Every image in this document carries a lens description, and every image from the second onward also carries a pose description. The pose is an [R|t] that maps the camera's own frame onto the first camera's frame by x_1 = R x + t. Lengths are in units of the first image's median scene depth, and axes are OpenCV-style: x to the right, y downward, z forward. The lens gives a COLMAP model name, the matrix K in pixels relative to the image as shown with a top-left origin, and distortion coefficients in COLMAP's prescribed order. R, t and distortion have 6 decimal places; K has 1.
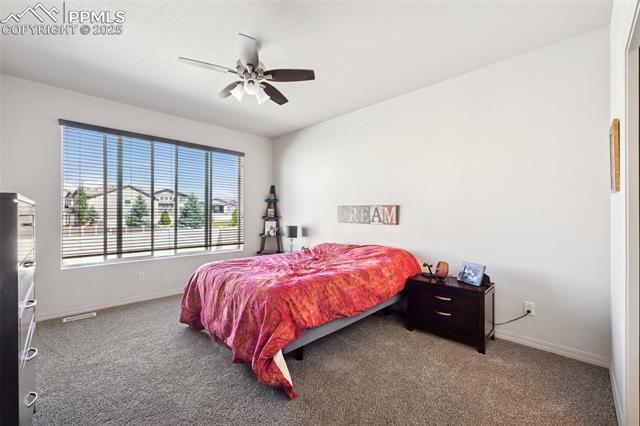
lens RADIAL K [[265.9, 0, 319.8], [0, 265.9, 213.4], [0, 0, 1]] dist [0.004860, -0.000053]
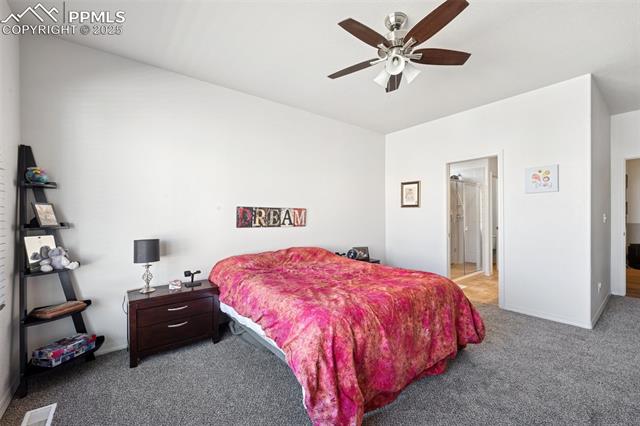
lens RADIAL K [[265.9, 0, 319.8], [0, 265.9, 214.0], [0, 0, 1]] dist [0.004860, -0.000053]
pose [[0.075541, 0.011007, 0.997082, -0.763419], [-0.000111, 0.999939, -0.011030, 0.003127], [-0.997143, 0.000723, 0.075537, 0.781588]]
